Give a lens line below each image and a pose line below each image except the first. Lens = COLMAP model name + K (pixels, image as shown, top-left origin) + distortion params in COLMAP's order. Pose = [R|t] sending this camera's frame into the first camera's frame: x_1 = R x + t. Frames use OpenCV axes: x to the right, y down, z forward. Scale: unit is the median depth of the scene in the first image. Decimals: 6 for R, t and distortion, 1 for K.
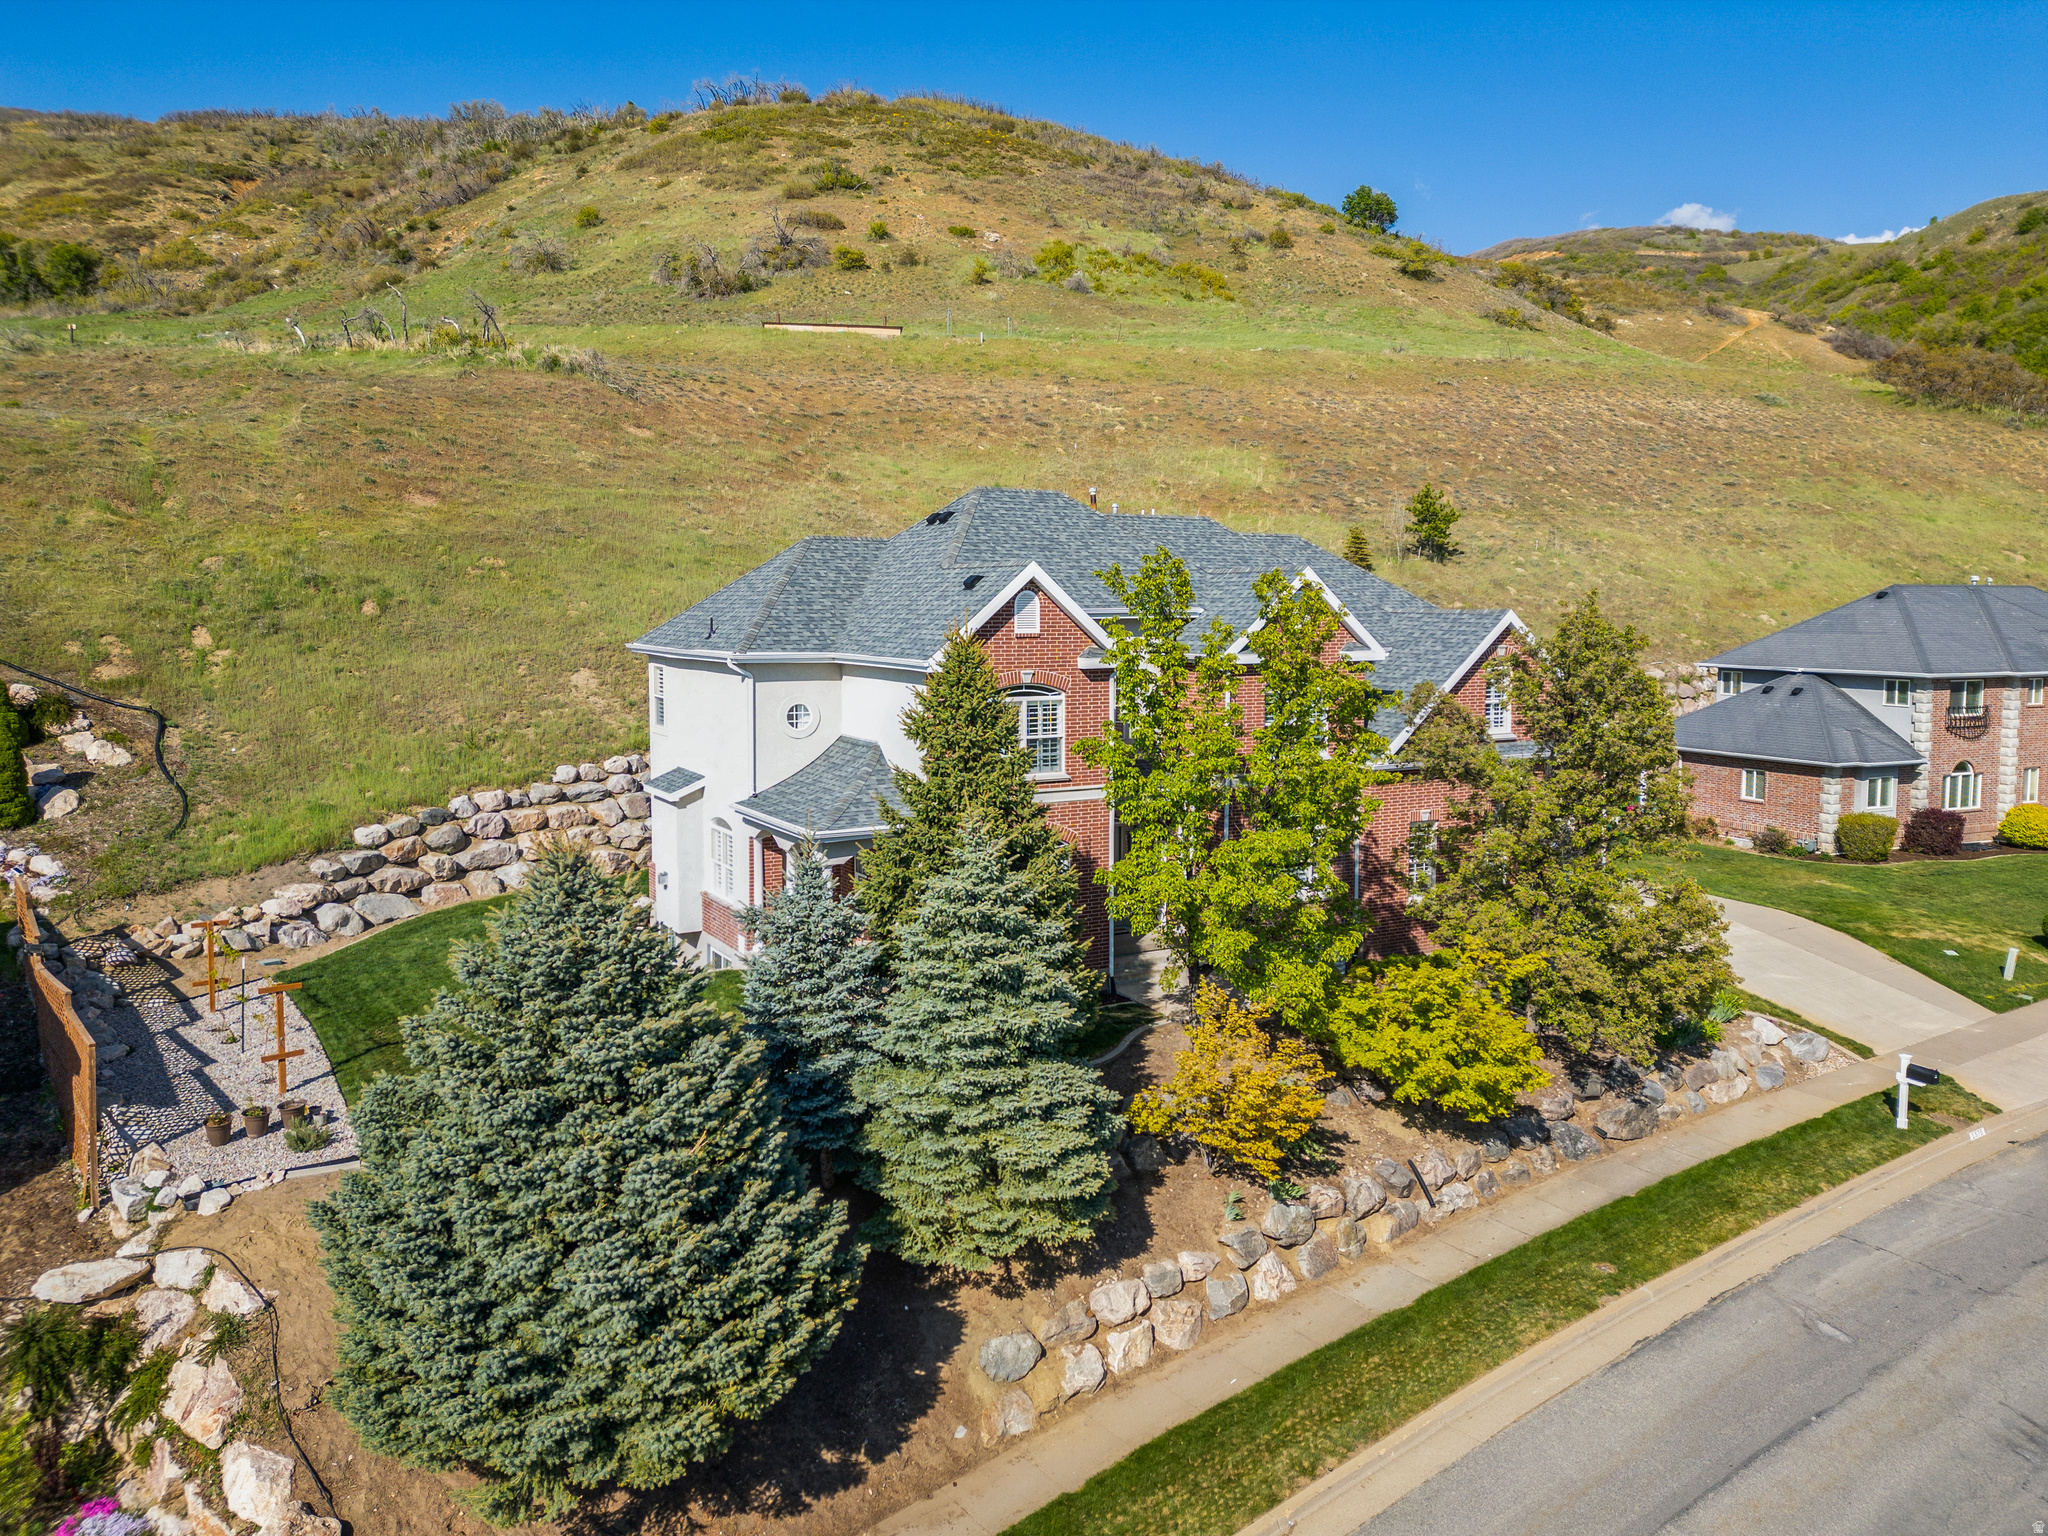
lens RADIAL K [[1471.7, 0, 1037.2], [0, 1471.7, 708.3], [0, 0, 1]] dist [0.083285, -0.098605]
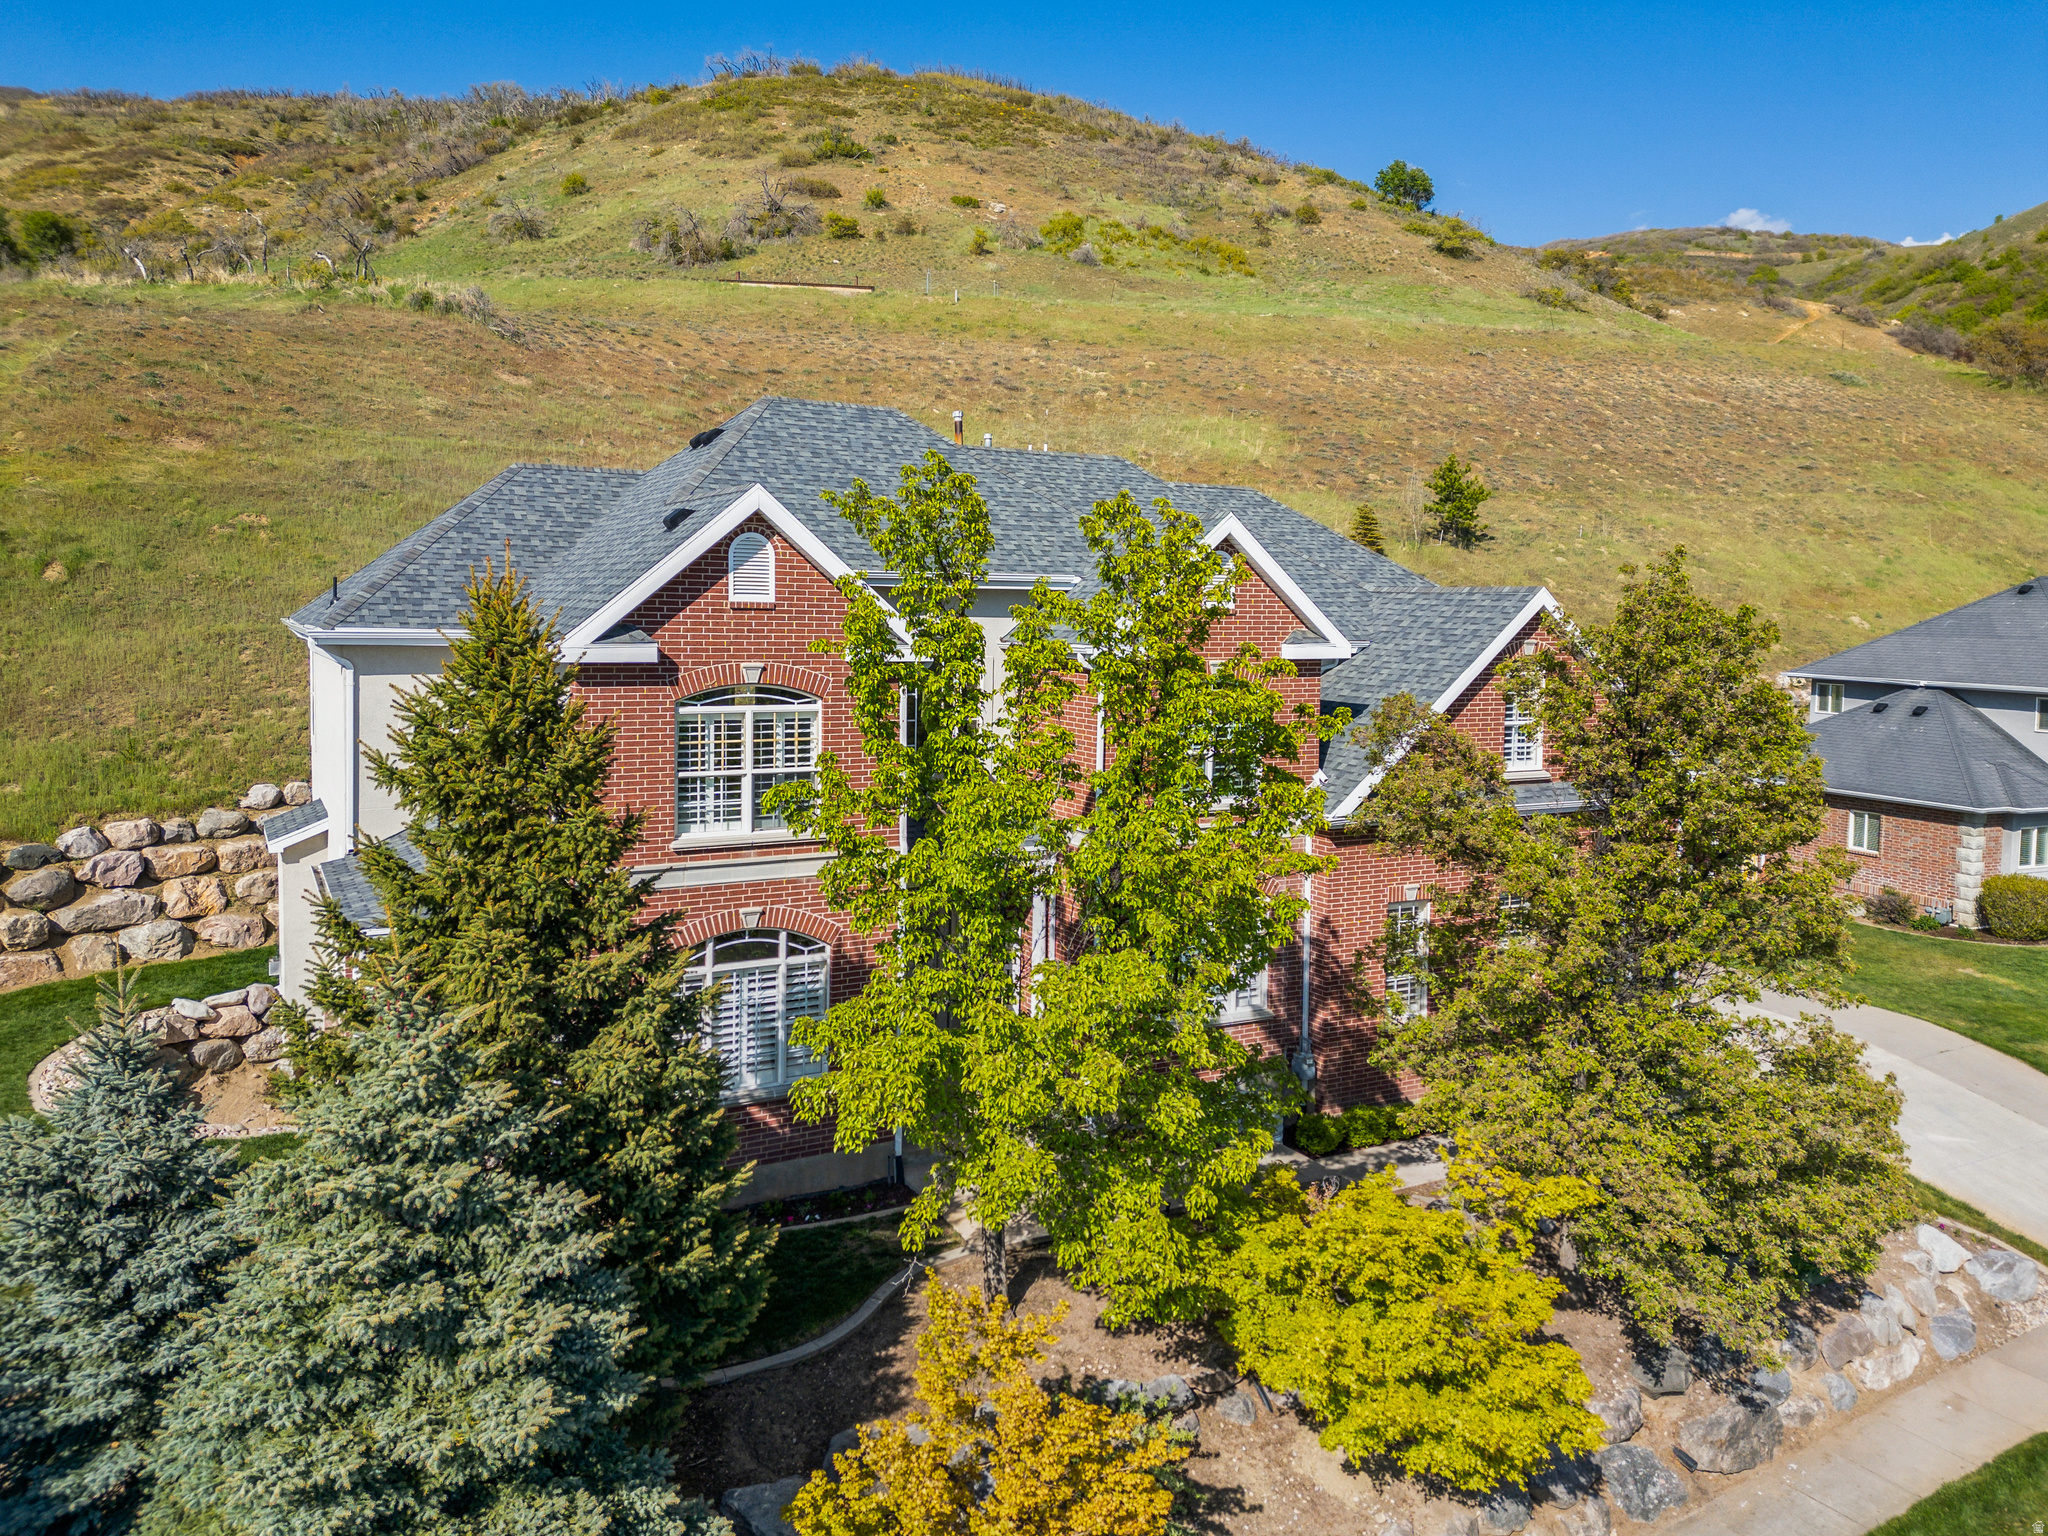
lens RADIAL K [[1467.2, 0, 1031.4], [0, 1467.2, 683.6], [0, 0, 1]] dist [0.078961, -0.090438]
pose [[0.999451, 0.016536, -0.028715, 0.024910], [-0.017000, 0.999727, -0.016007, -0.001870], [0.028442, 0.016487, 0.999459, 0.075725]]
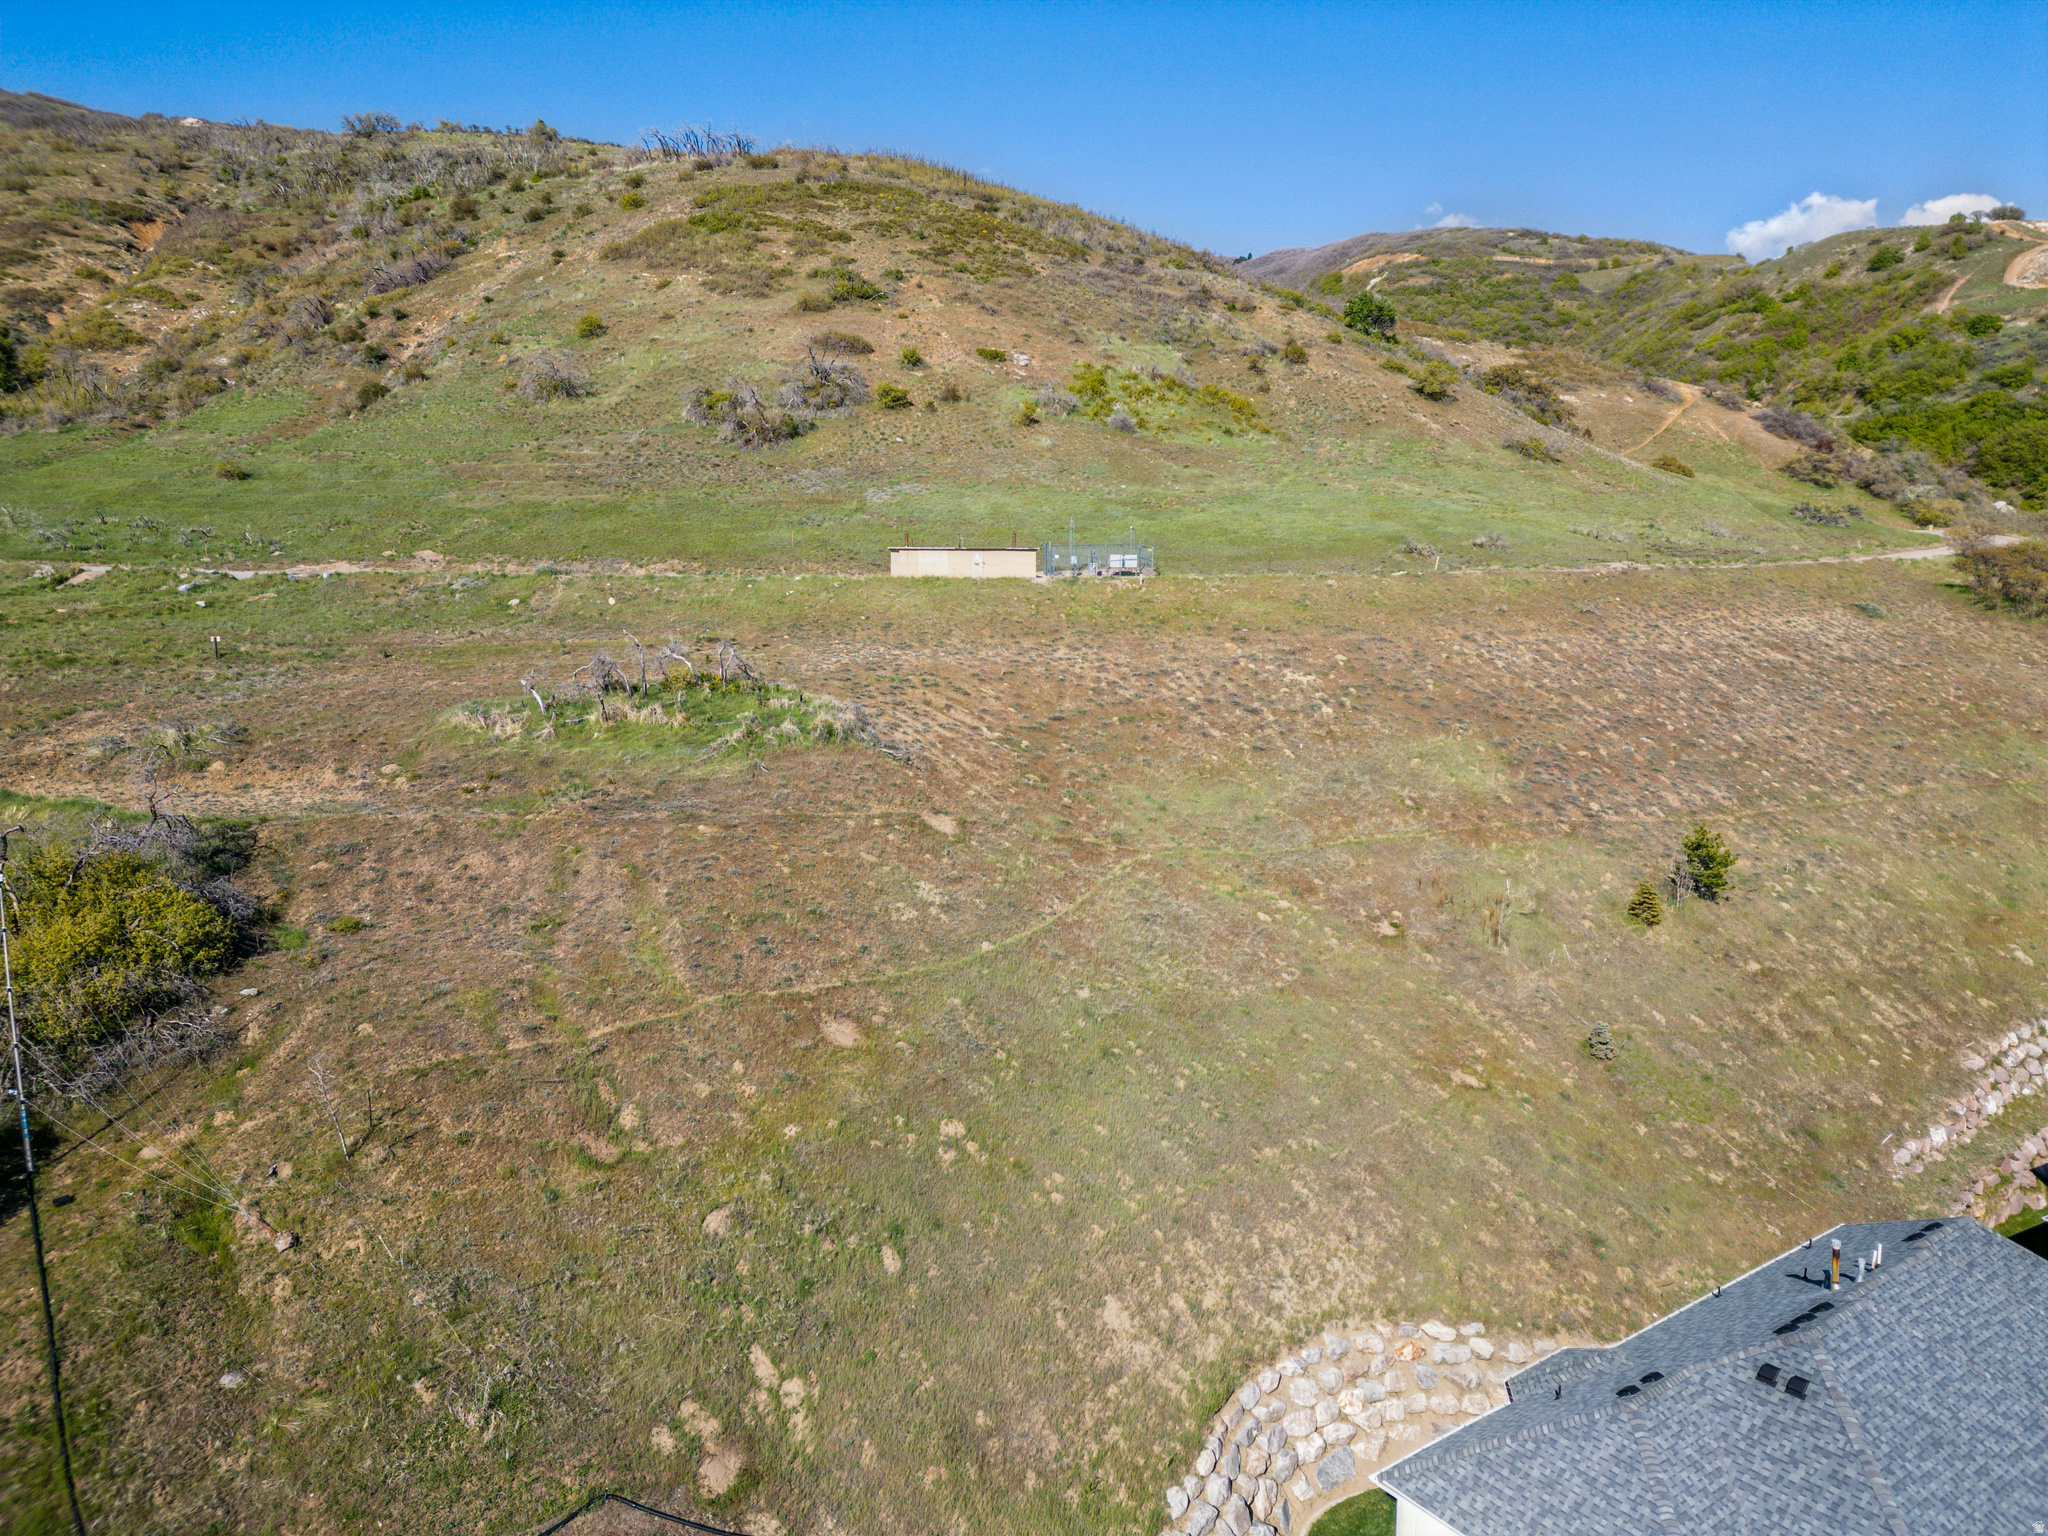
lens RADIAL K [[1423.1, 0, 1024.0], [0, 1423.1, 768.0], [0, 0, 1]] dist [0.086132, -0.083624]
pose [[0.994677, -0.014401, 0.102033, -0.140216], [0.006741, 0.997159, 0.075025, -0.131475], [-0.102823, -0.073937, 0.991948, 0.049759]]
